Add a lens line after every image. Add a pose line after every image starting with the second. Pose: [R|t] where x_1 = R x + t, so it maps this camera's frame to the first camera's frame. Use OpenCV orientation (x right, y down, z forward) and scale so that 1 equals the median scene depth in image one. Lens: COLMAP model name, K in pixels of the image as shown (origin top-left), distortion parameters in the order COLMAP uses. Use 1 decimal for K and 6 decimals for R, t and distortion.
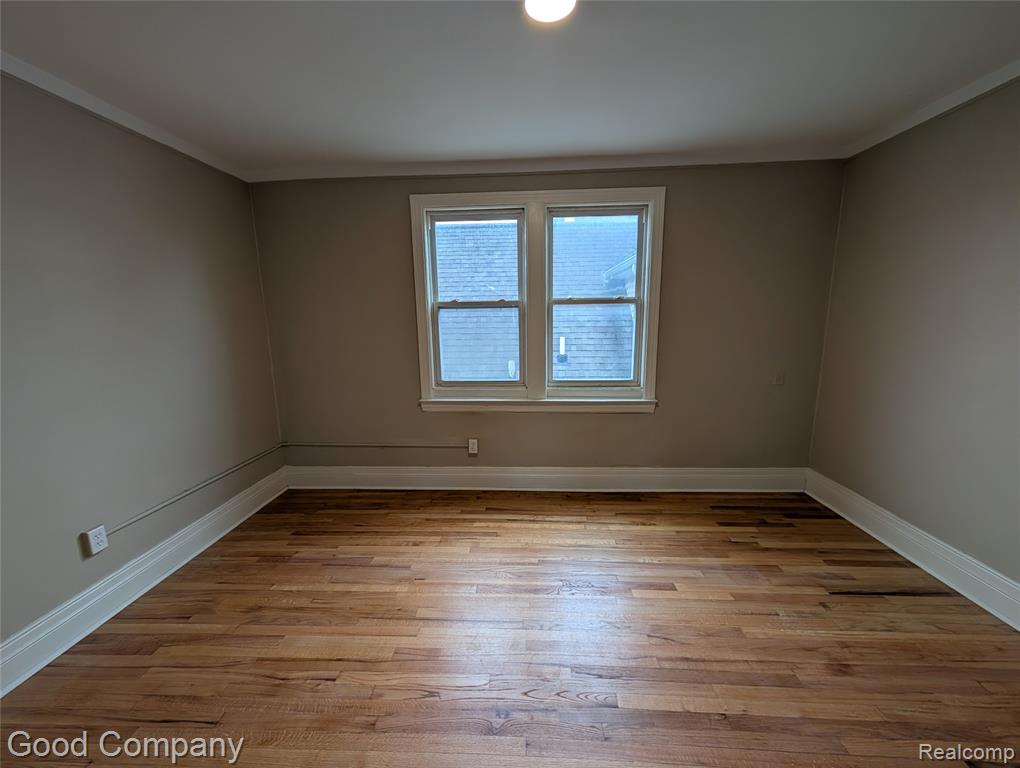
lens RADIAL K [[401.1, 0, 510.0], [0, 401.1, 384.0], [0, 0, 1]] dist [0.000250, -0.000042]
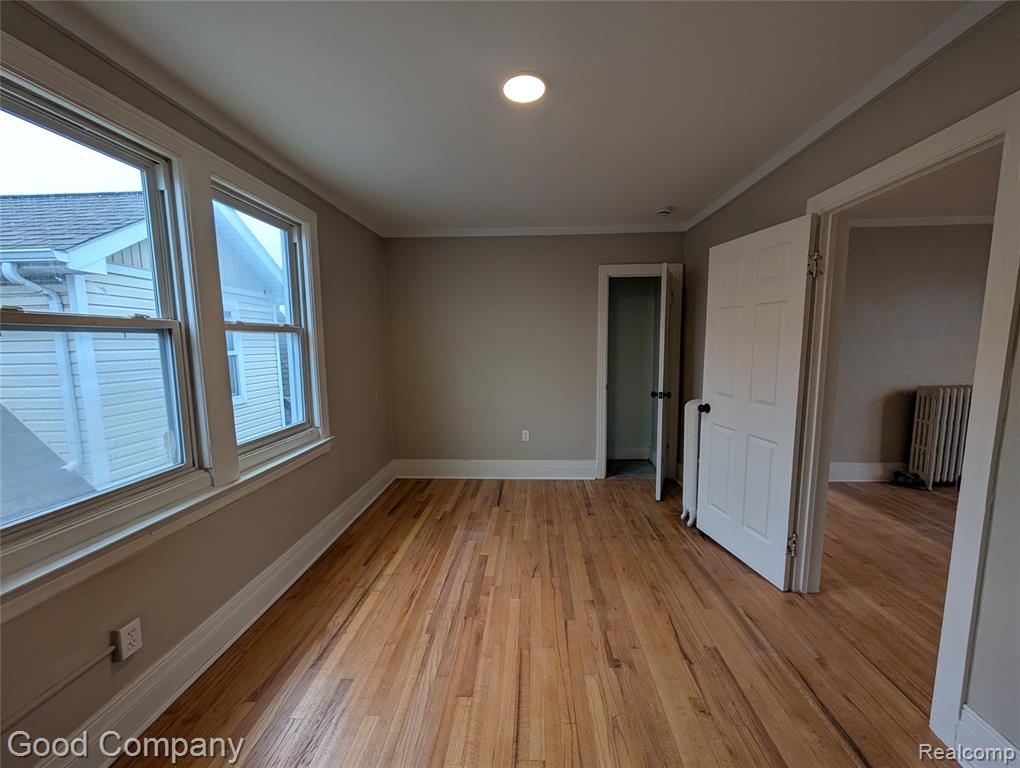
lens RADIAL K [[401.1, 0, 510.0], [0, 401.1, 384.0], [0, 0, 1]] dist [0.000250, -0.000042]
pose [[-0.023071, -0.092310, 0.995463, -0.635639], [0.189396, 0.977293, 0.095014, -0.100711], [-0.981630, 0.190729, -0.005064, 0.653677]]
